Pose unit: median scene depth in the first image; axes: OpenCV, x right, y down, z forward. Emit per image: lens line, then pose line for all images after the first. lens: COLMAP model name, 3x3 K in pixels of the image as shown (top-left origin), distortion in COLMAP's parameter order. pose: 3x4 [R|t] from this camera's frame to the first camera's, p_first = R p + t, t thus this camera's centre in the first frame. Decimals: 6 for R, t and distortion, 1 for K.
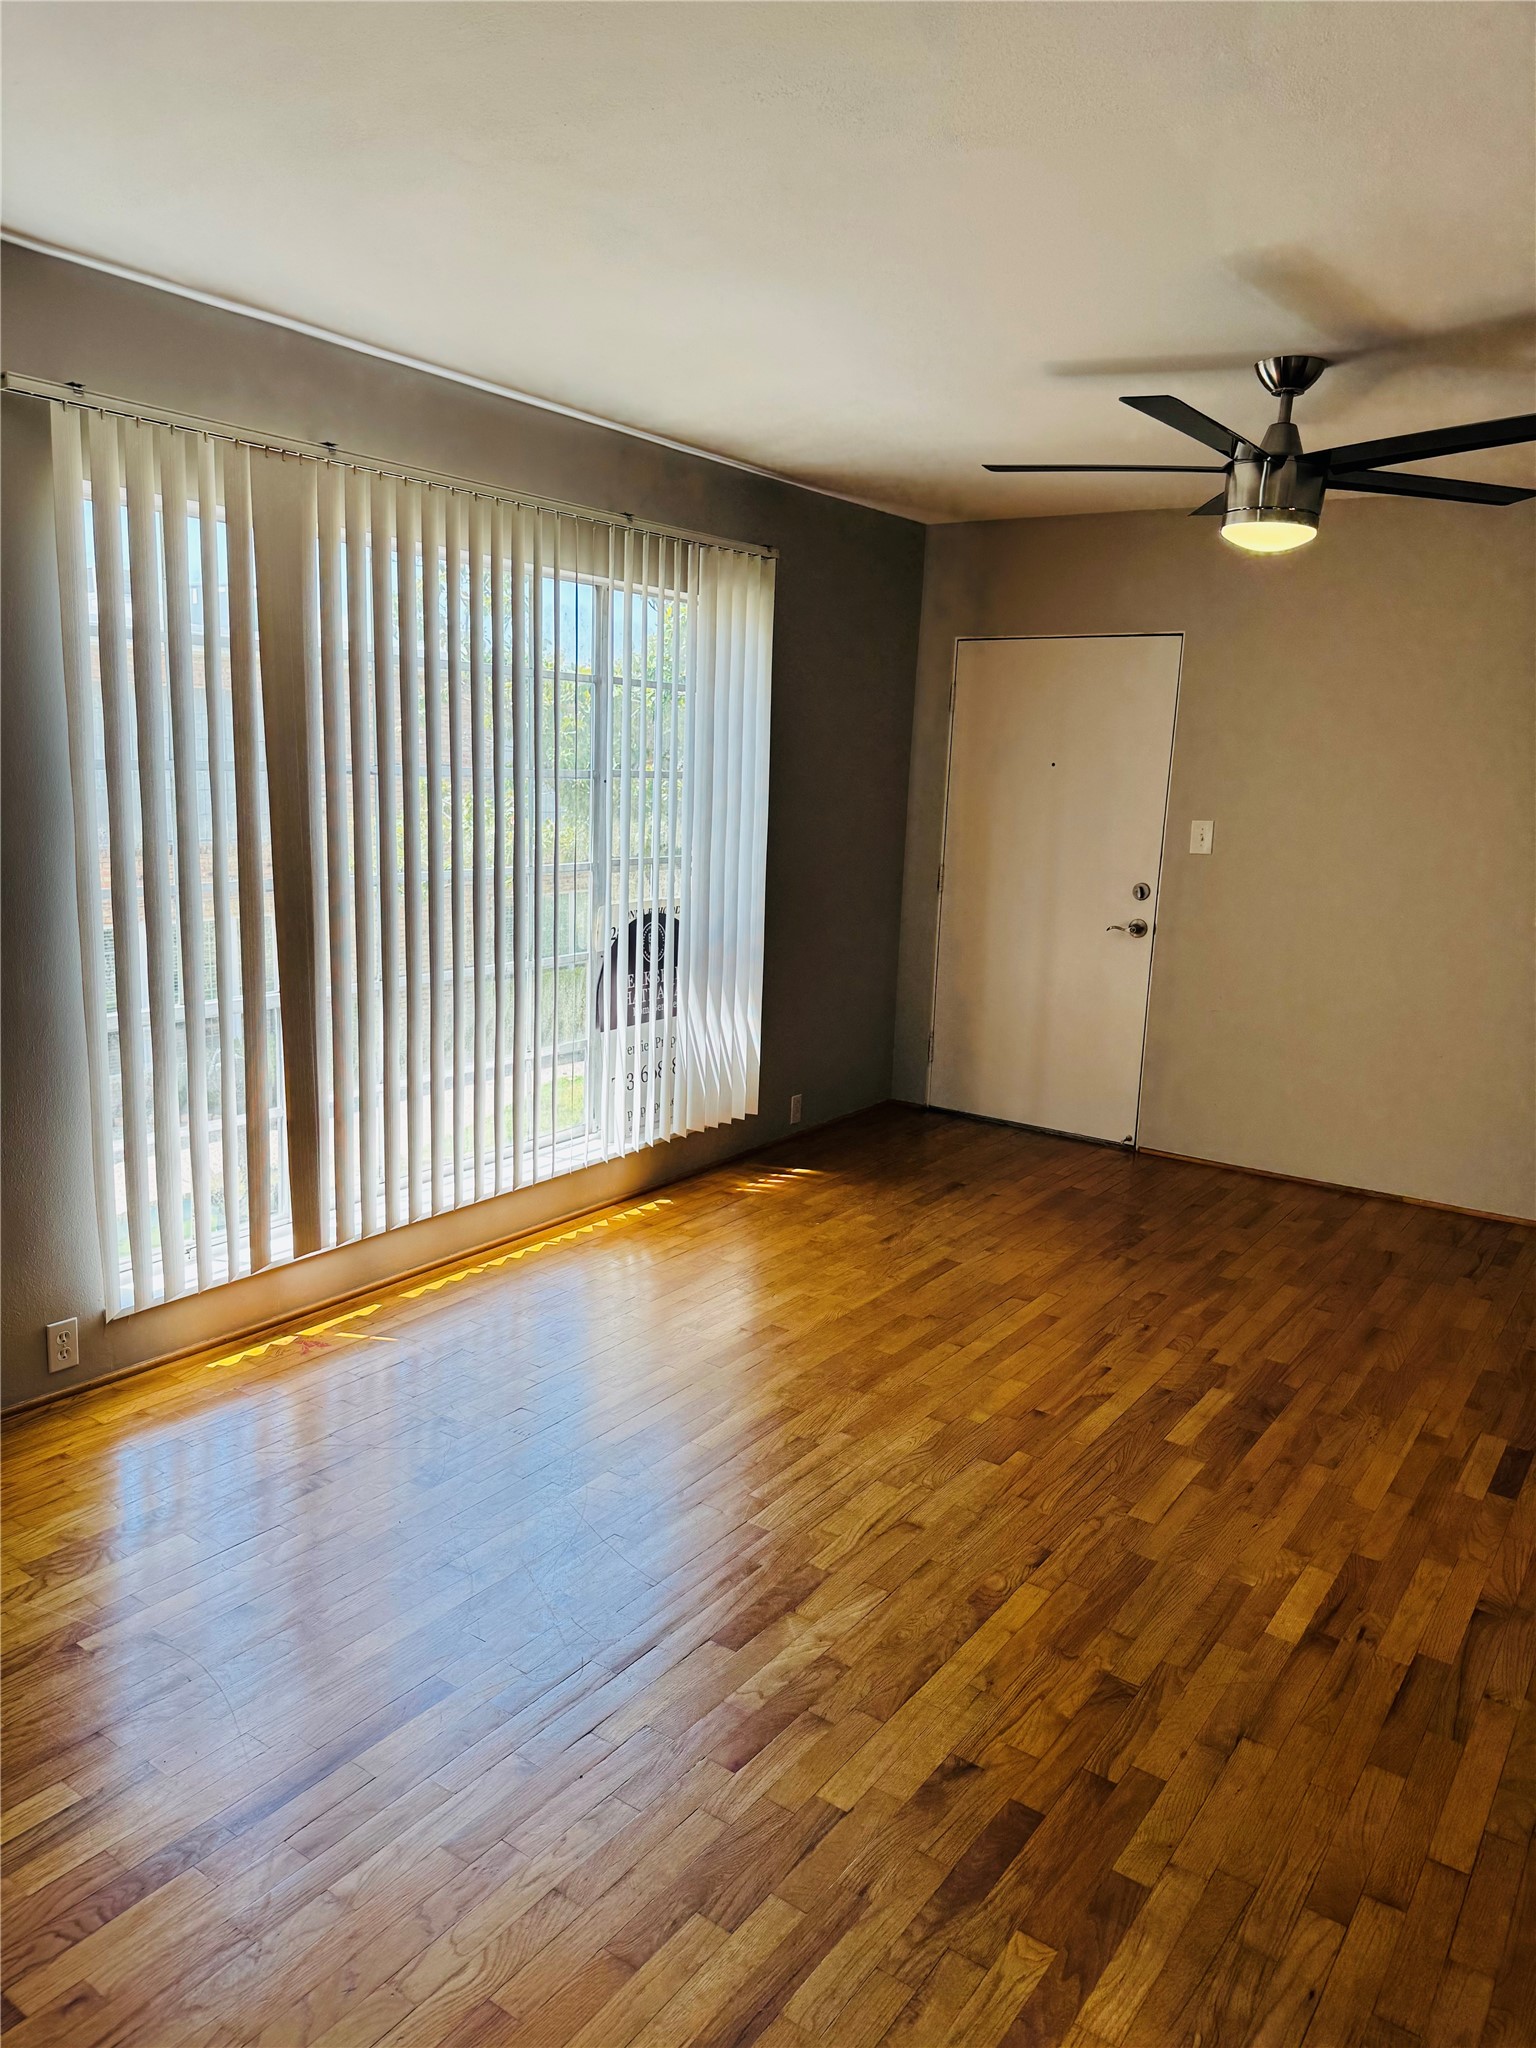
lens RADIAL K [[1454.0, 0, 778.6], [0, 1454.0, 1044.0], [0, 0, 1]] dist [0.032889, -0.032733]
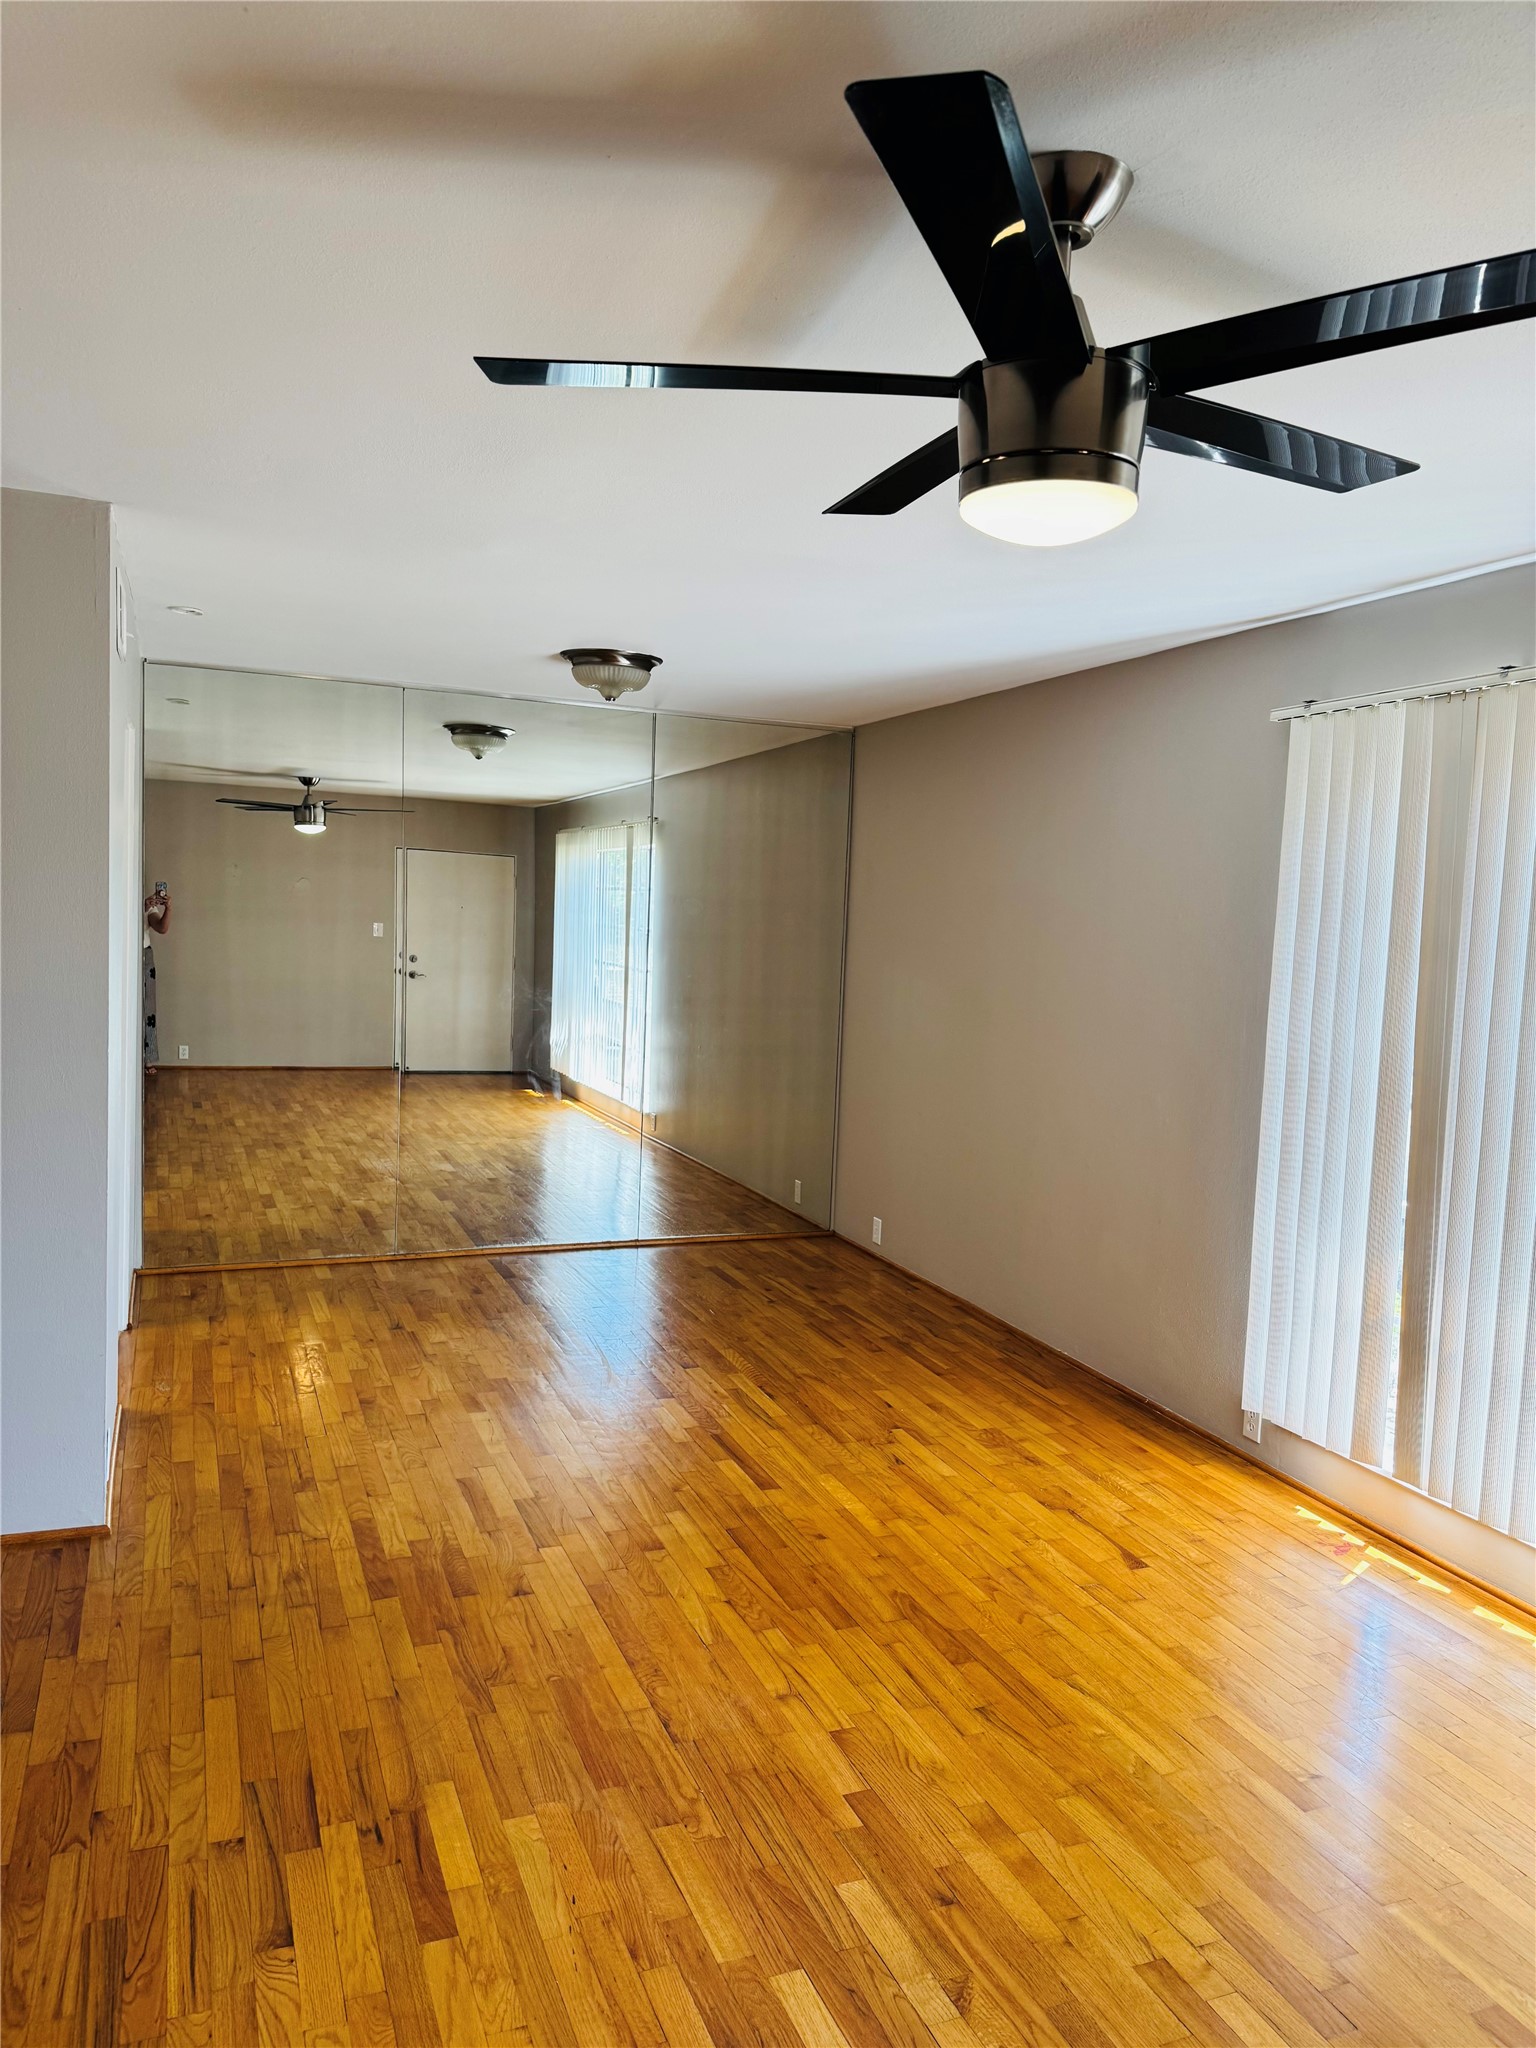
lens RADIAL K [[1418.6, 0, 733.9], [0, 1418.6, 1063.6], [0, 0, 1]] dist [0.099470, -0.225009]
pose [[-0.567832, 0.022794, -0.822829, 0.839139], [-0.223921, 0.957642, 0.181056, -0.232158], [0.792103, 0.287058, -0.538675, 1.276358]]
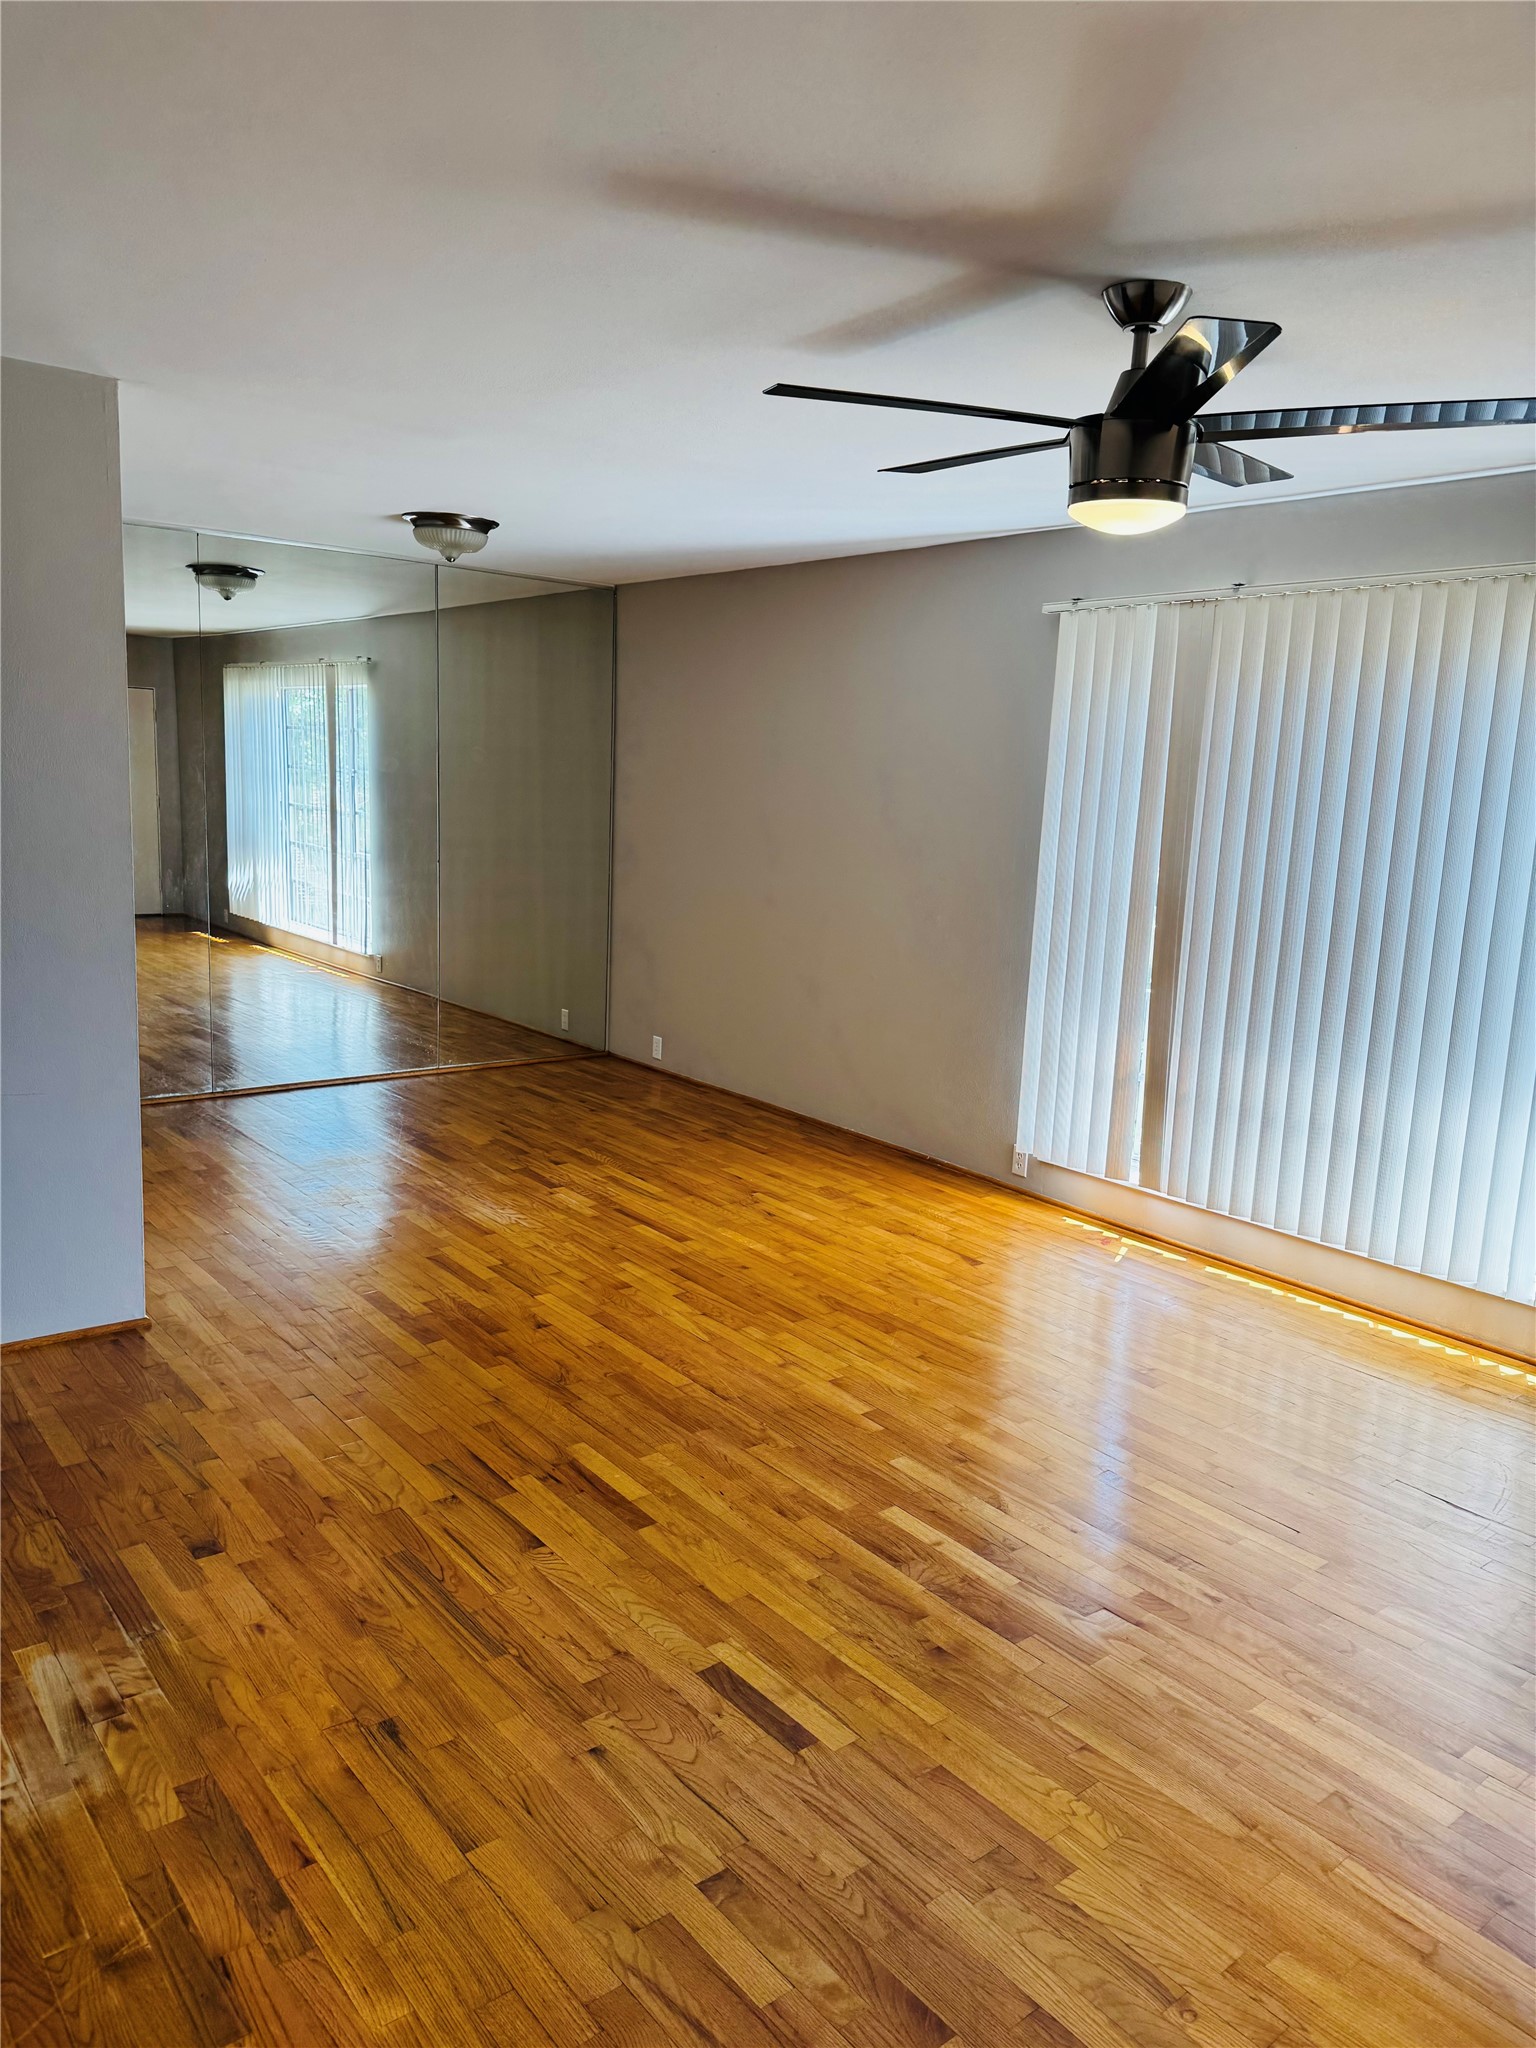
lens RADIAL K [[1418.6, 0, 733.9], [0, 1418.6, 1063.6], [0, 0, 1]] dist [0.099470, -0.225009]
pose [[-0.304433, 0.137960, -0.942490, 1.200497], [-0.242719, 0.945558, 0.216810, -0.185986], [0.921091, 0.294765, -0.254374, 1.122234]]
